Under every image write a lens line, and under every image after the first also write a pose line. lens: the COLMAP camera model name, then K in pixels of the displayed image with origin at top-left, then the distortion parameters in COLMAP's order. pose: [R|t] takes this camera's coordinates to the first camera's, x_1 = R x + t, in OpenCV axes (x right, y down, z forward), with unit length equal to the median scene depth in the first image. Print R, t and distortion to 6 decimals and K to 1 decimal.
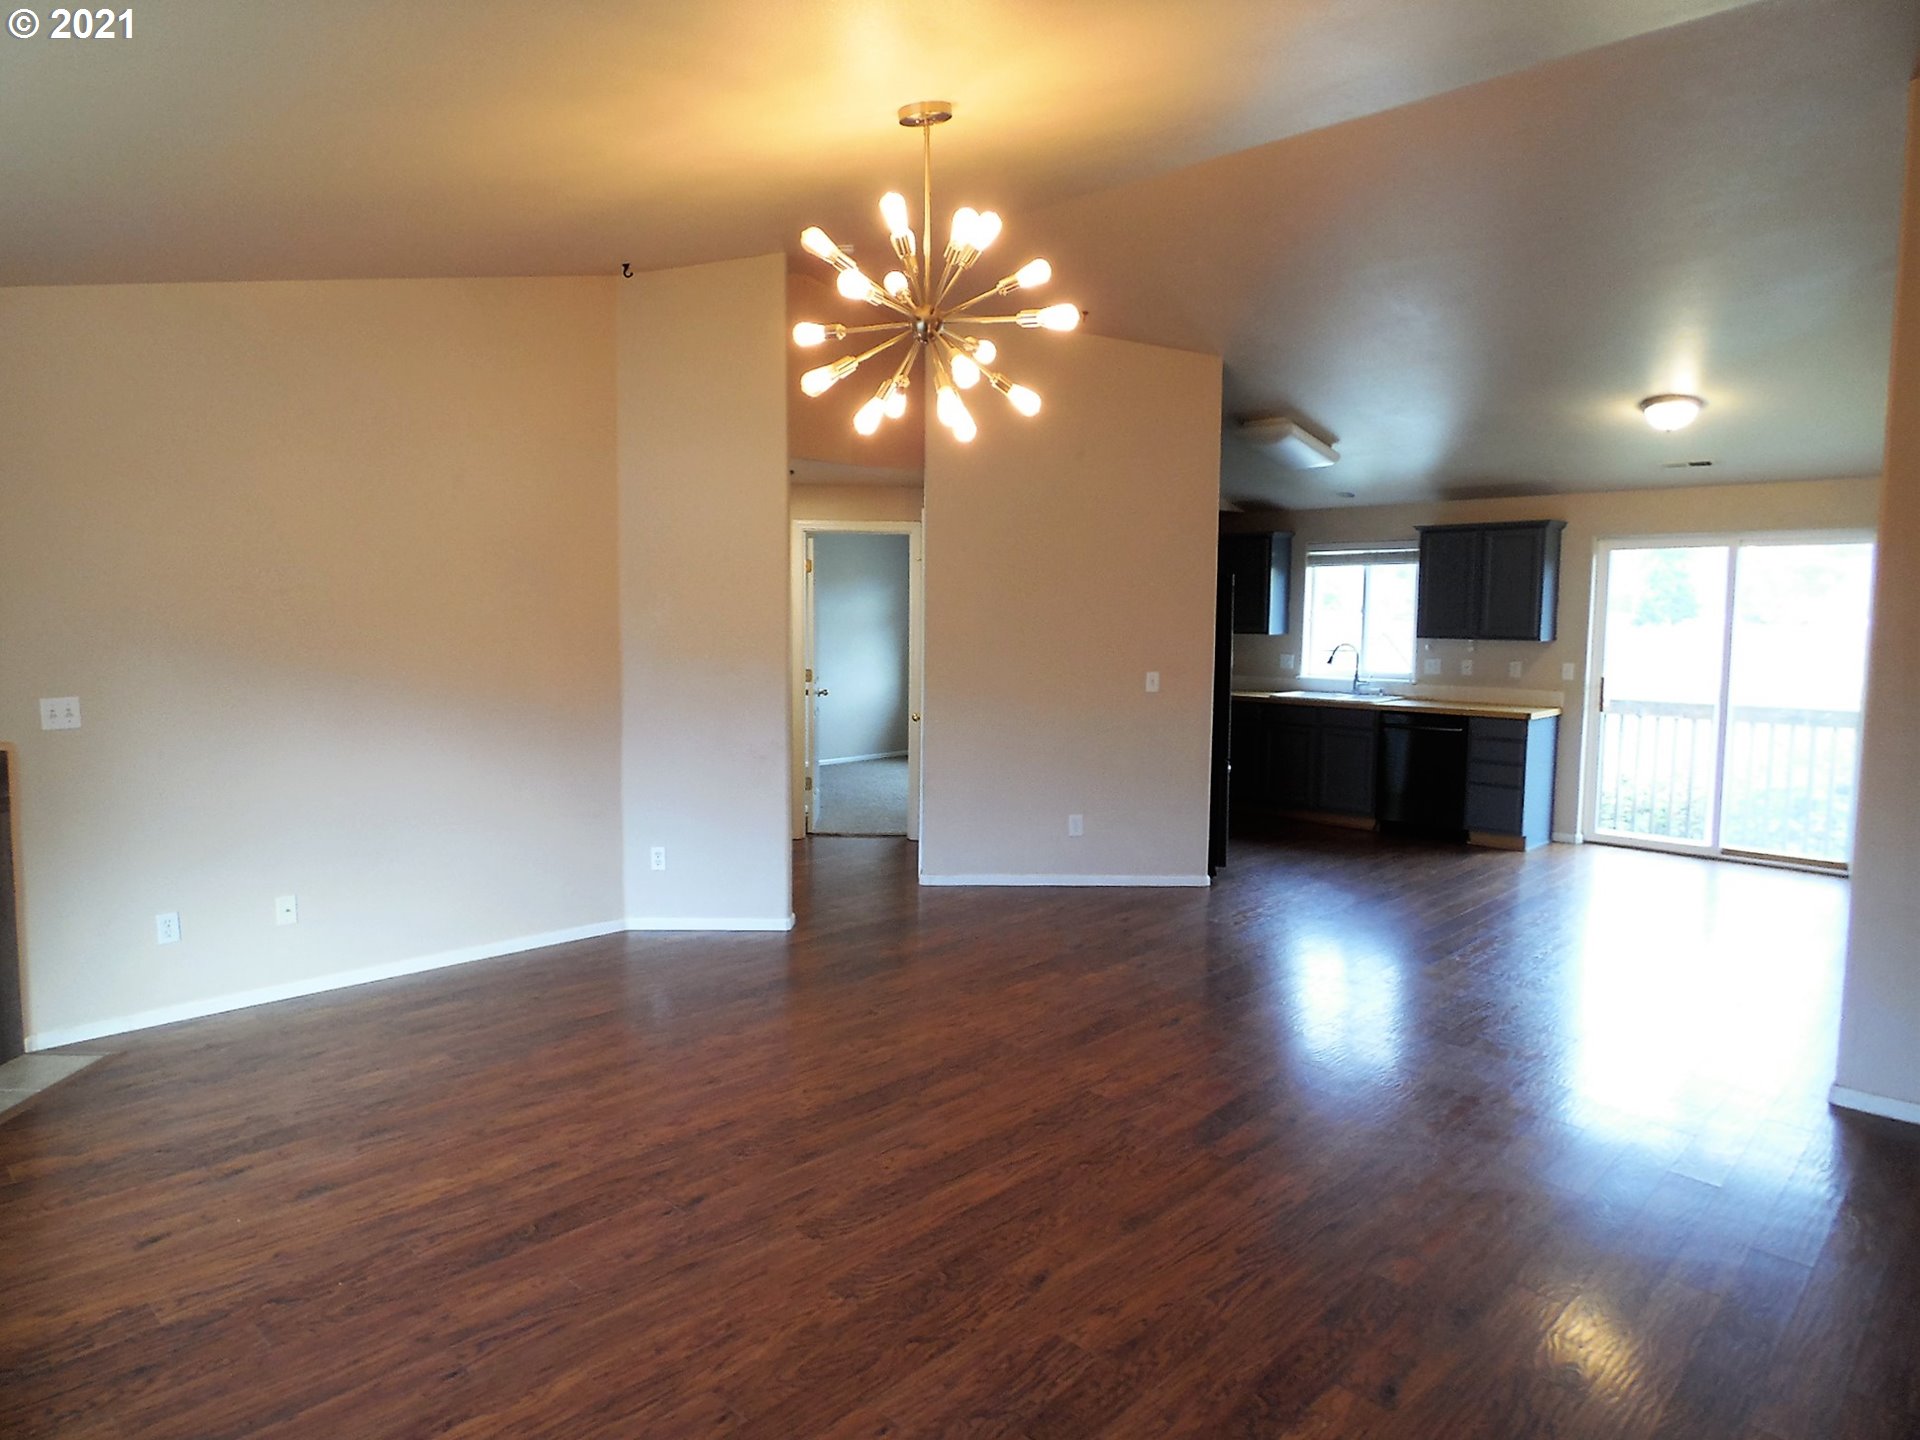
lens RADIAL K [[1196.8, 0, 959.3], [0, 1196.8, 706.3], [0, 0, 1]] dist [-0.000599, -0.000366]
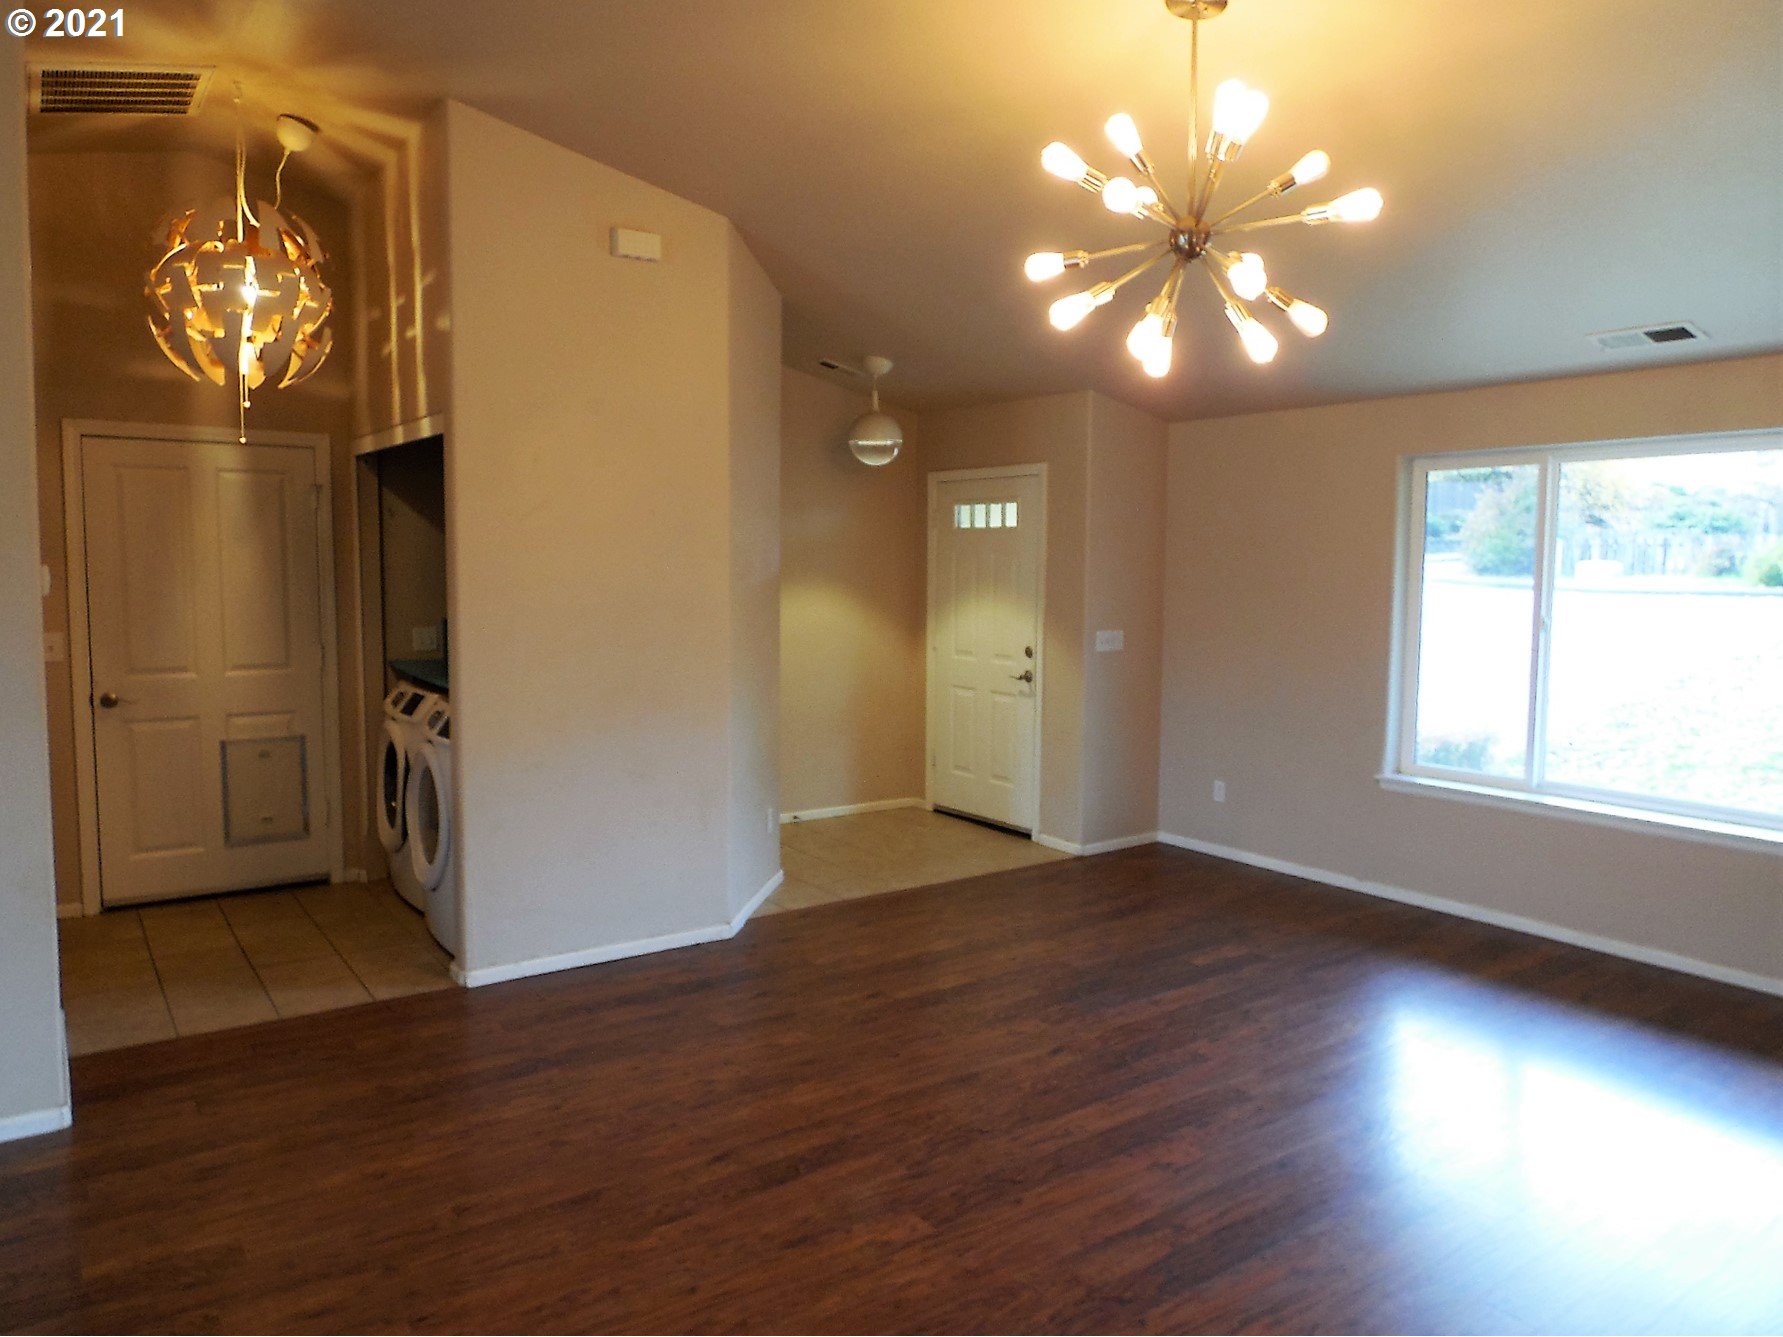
lens RADIAL K [[1203.7, 0, 891.5], [0, 1203.7, 668.5], [0, 0, 1]] dist [-0.005672, -0.001026]
pose [[-0.983383, -0.034709, 0.178195, 0.019006], [-0.004237, 0.985673, 0.168613, -0.162487], [-0.181494, 0.165056, -0.969441, 1.993704]]
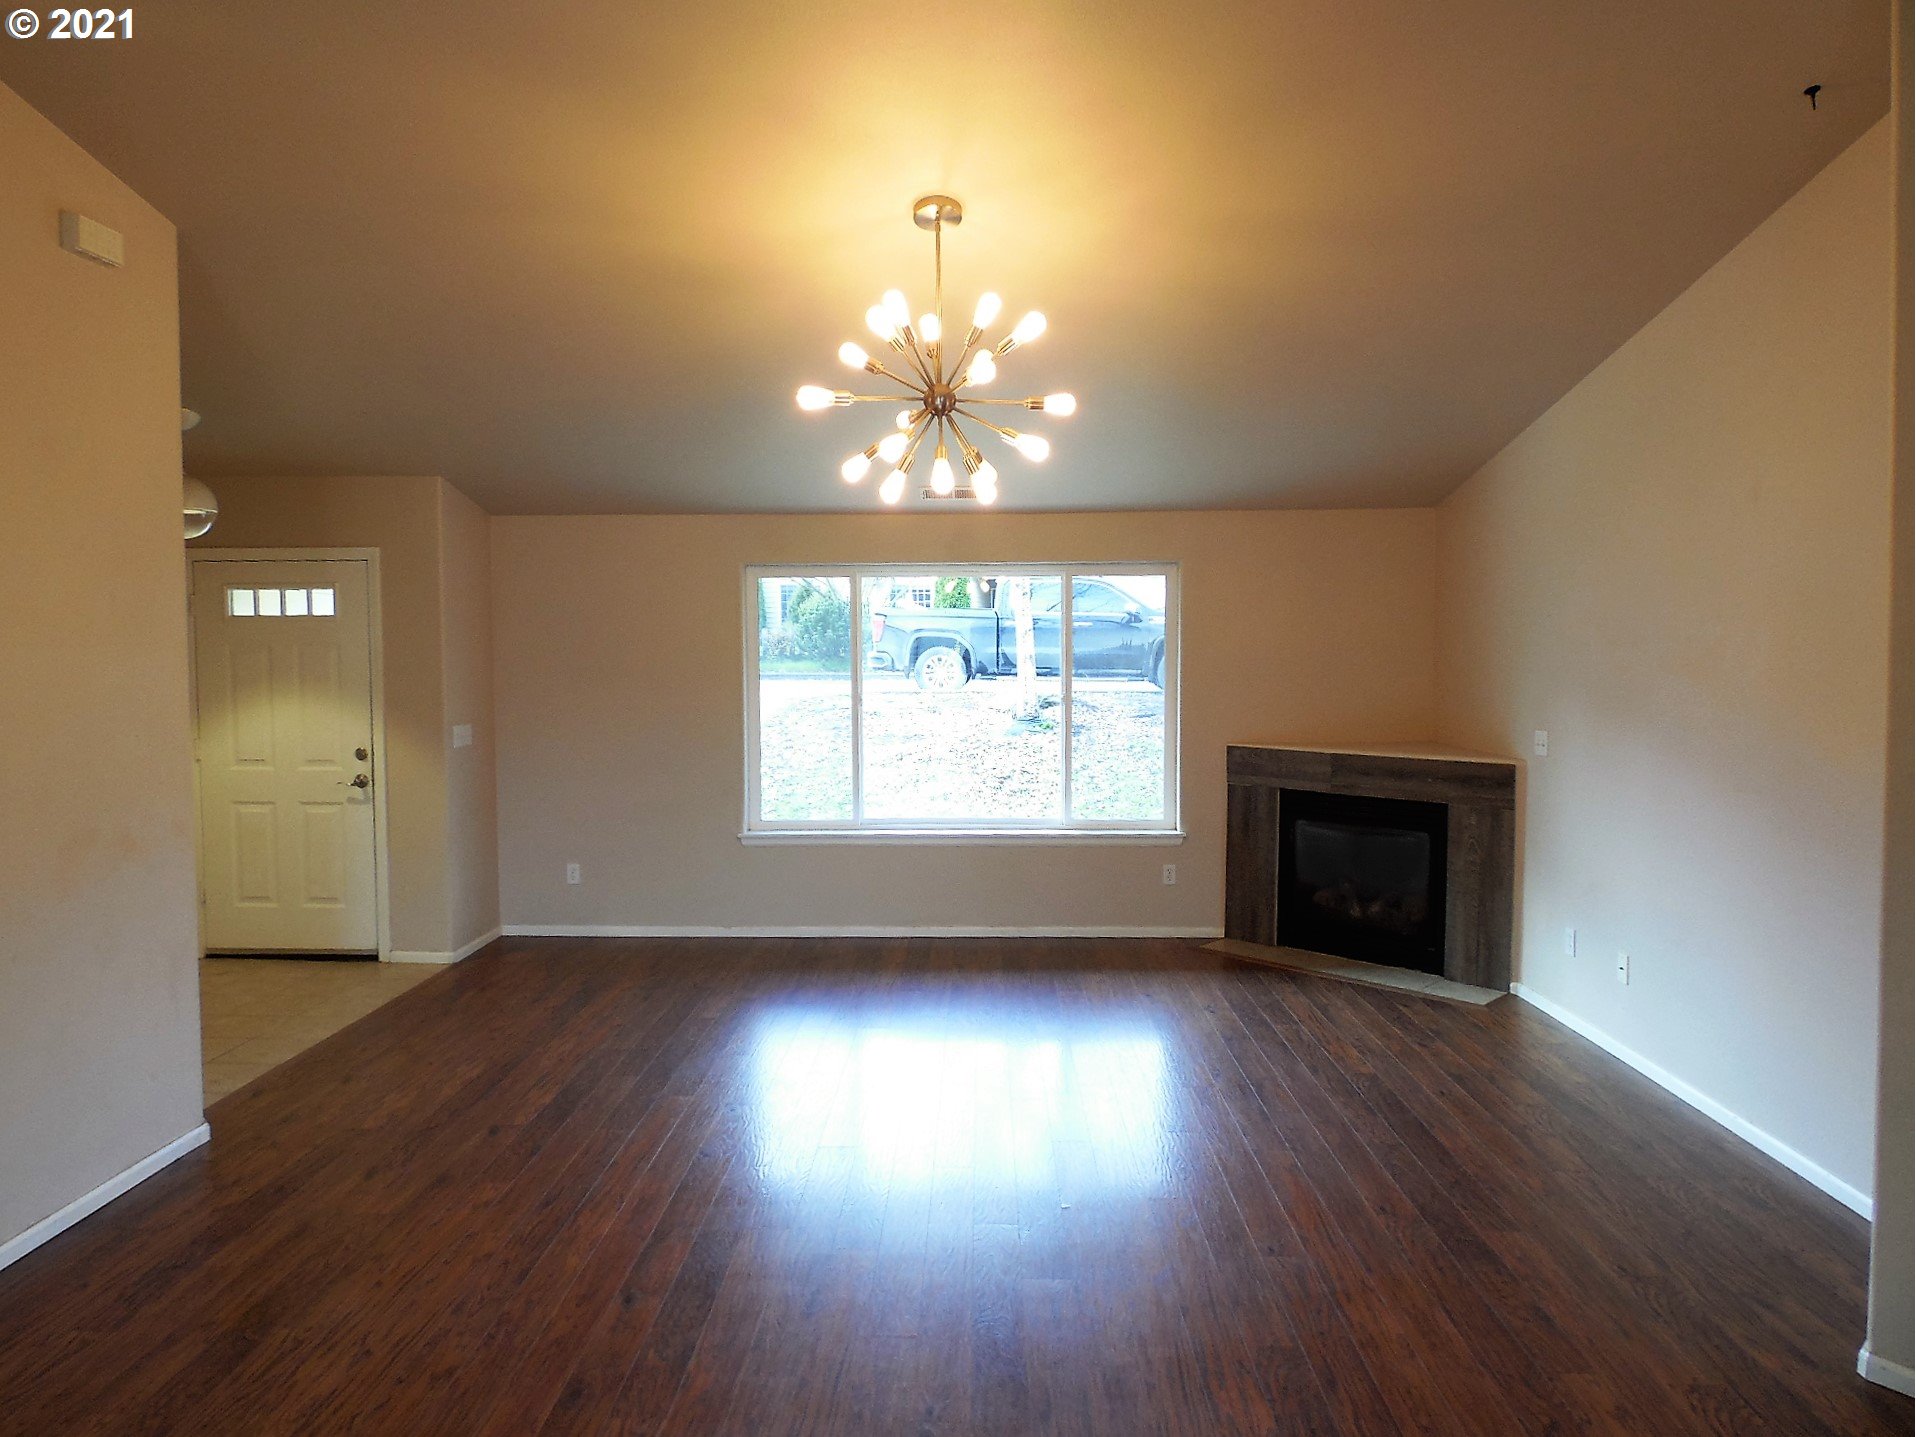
lens RADIAL K [[1194.3, 0, 957.3], [0, 1194.3, 704.8], [0, 0, 1]] dist [-0.000599, -0.000366]
pose [[-0.742389, 0.016944, -0.669754, 0.727948], [-0.062644, 0.993545, 0.094574, -0.152231], [0.667034, 0.112167, -0.736536, 1.917026]]
